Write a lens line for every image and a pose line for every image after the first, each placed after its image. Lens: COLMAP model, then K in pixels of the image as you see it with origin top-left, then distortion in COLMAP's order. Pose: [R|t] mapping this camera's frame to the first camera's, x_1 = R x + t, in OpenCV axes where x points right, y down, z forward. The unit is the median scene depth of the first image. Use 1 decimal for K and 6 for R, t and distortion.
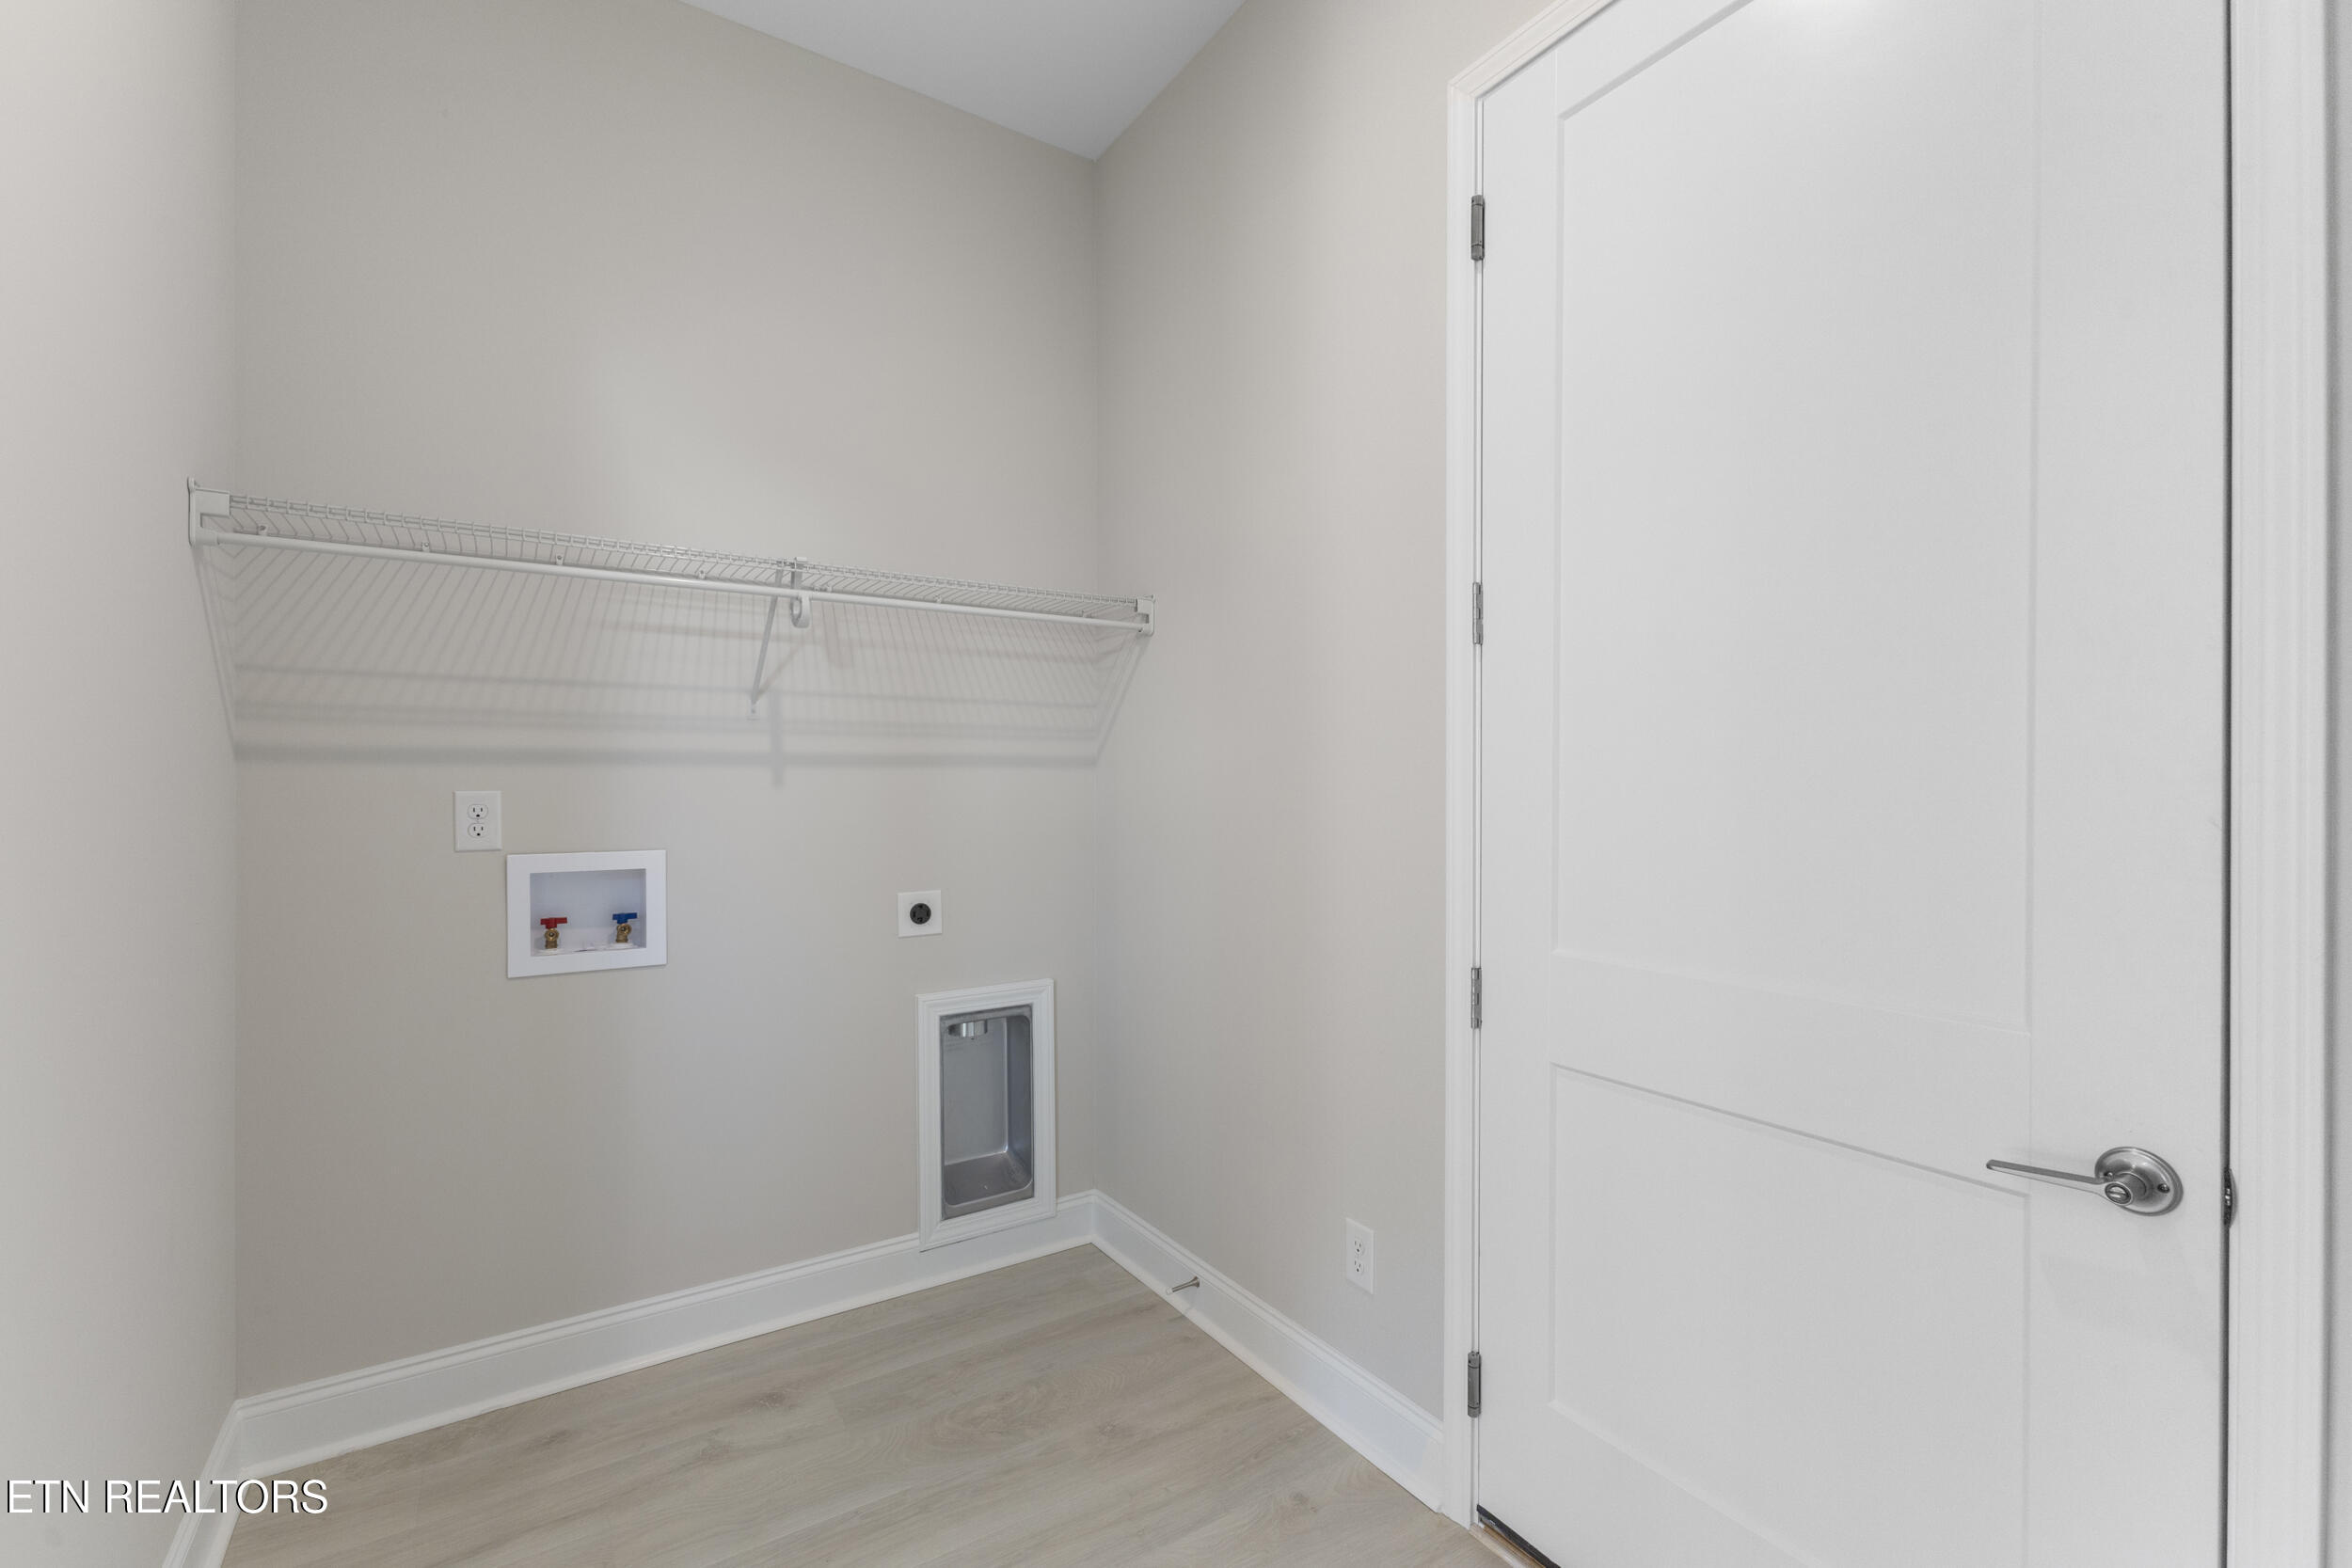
lens RADIAL K [[1009.5, 0, 1175.5], [0, 1009.5, 793.9], [0, 0, 1]] dist [0.003754, 0.000119]
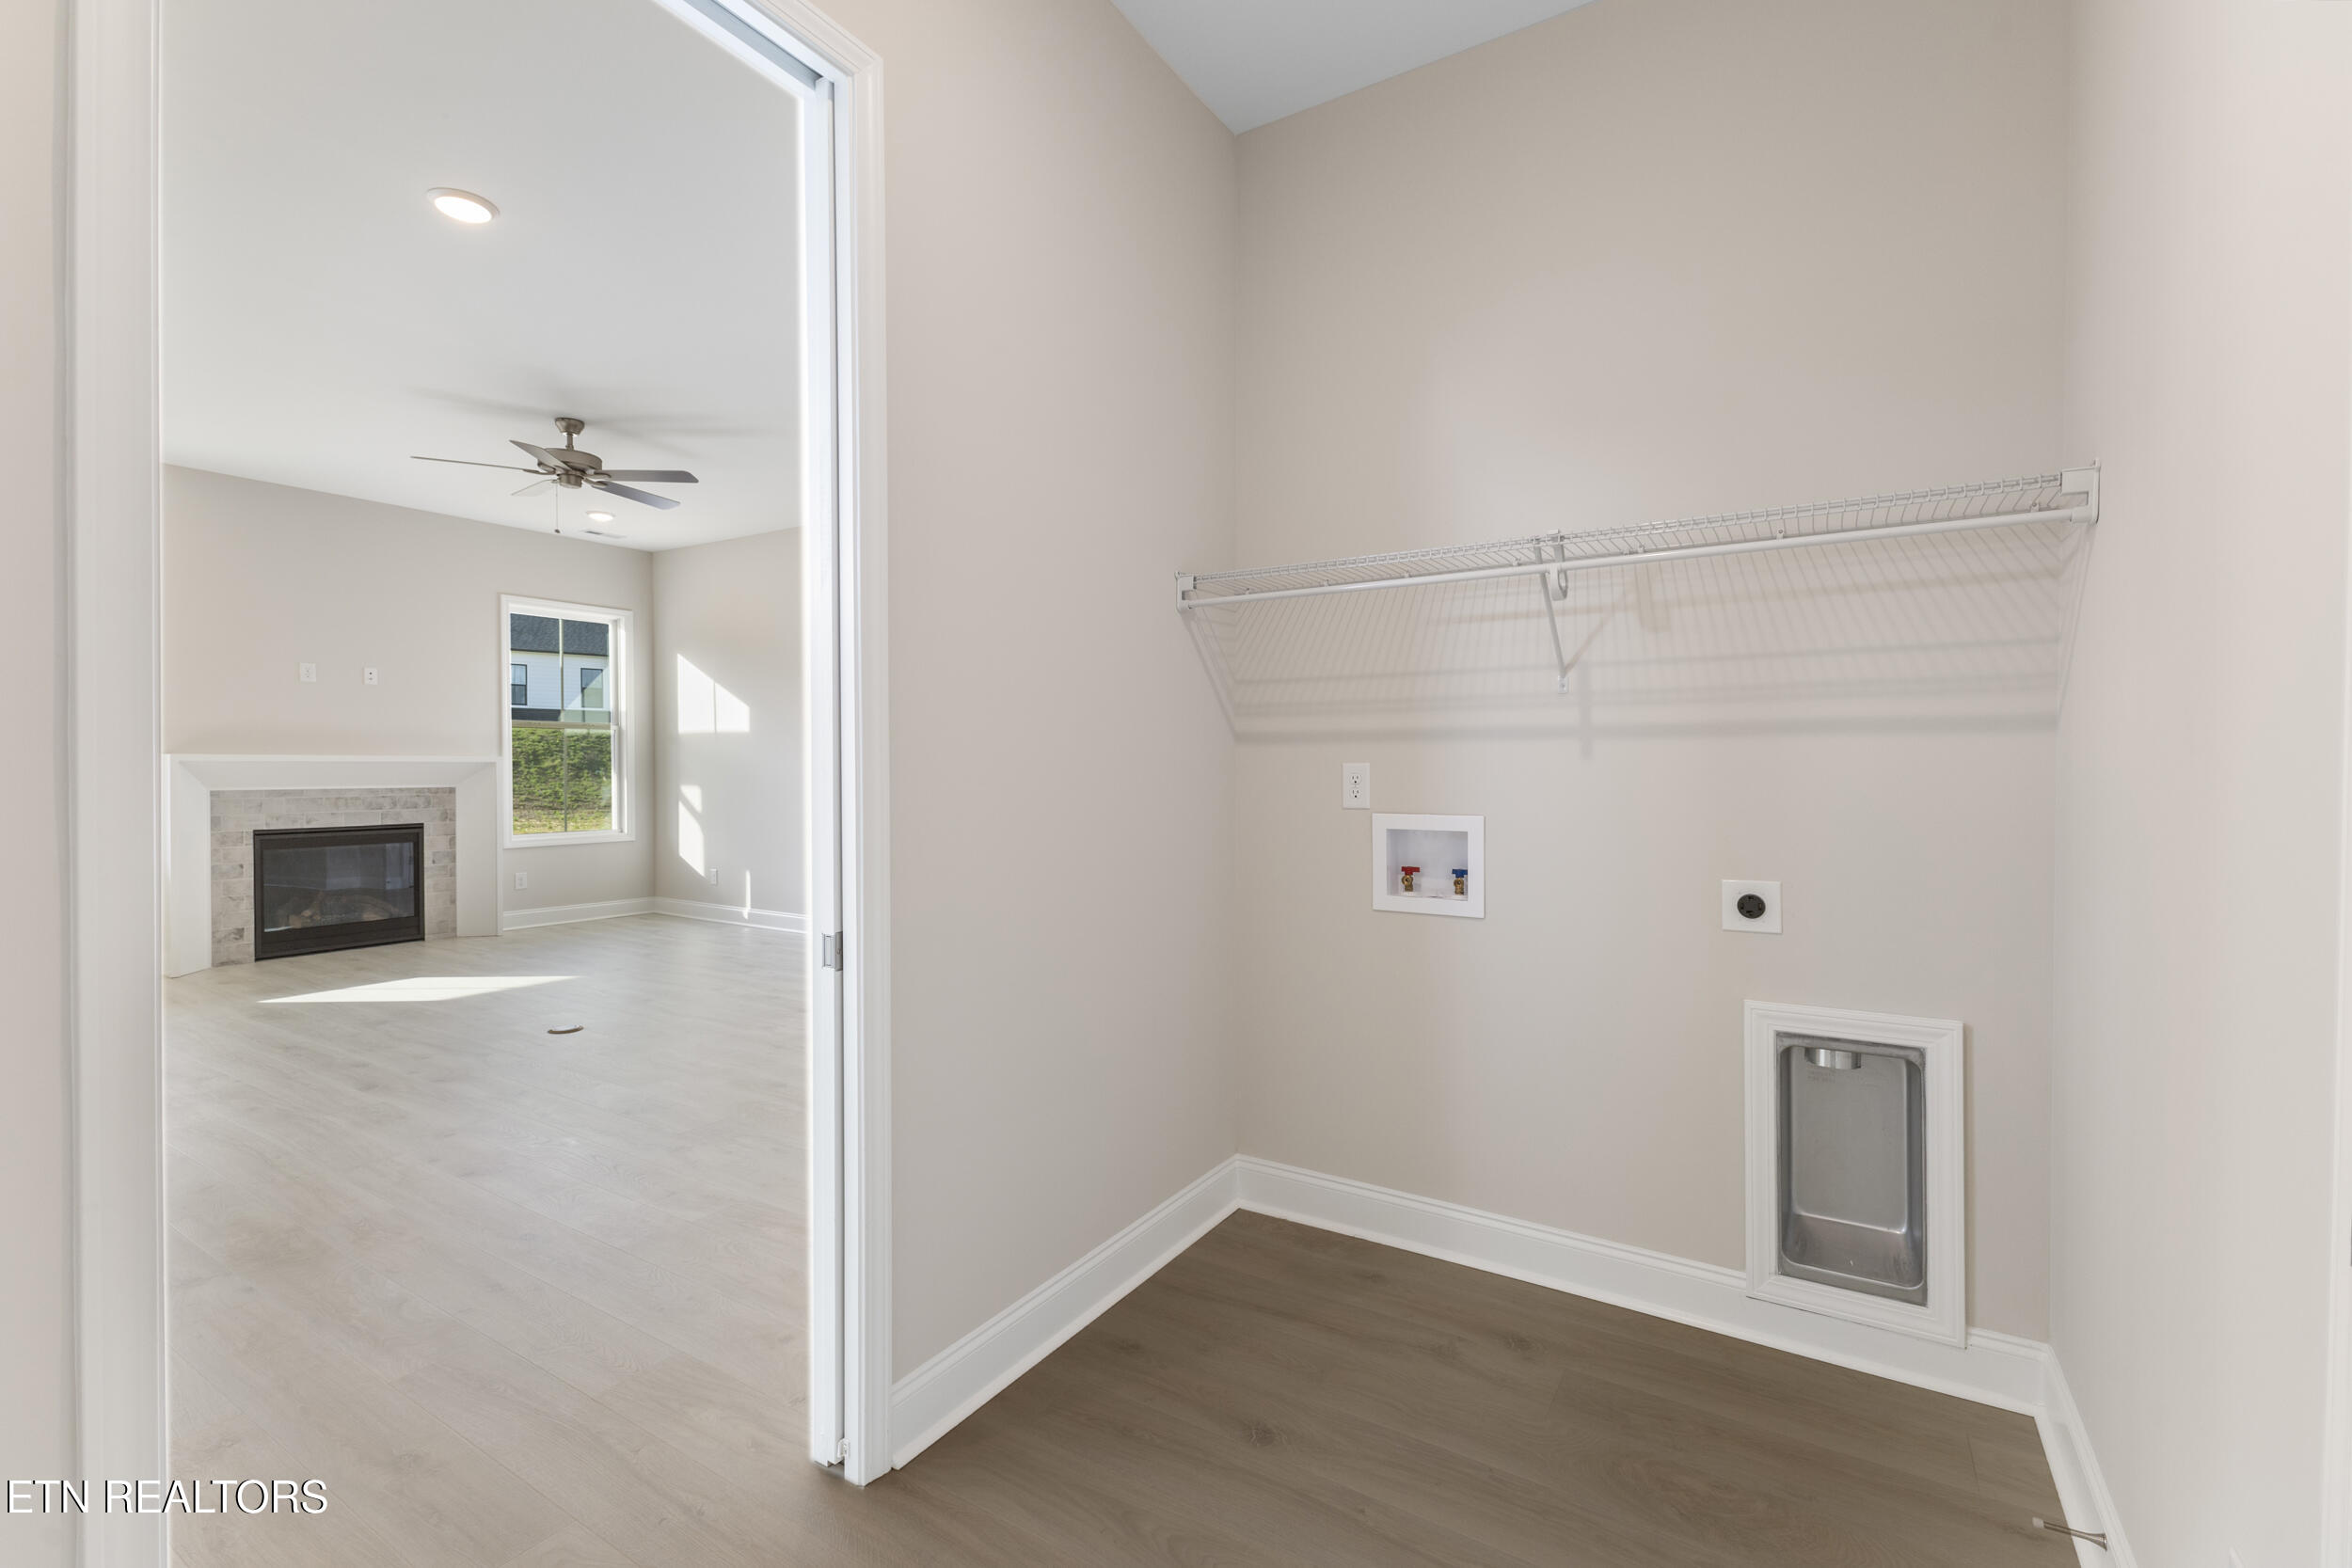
lens RADIAL K [[1009.5, 0, 1190.8], [0, 1009.5, 784.0], [0, 0, 1]] dist [0.003754, 0.000119]
pose [[0.424413, 0.020099, -0.905246, 0.346421], [-0.003726, 0.999784, 0.020452, -0.001501], [0.905461, -0.005307, 0.424396, 0.219810]]
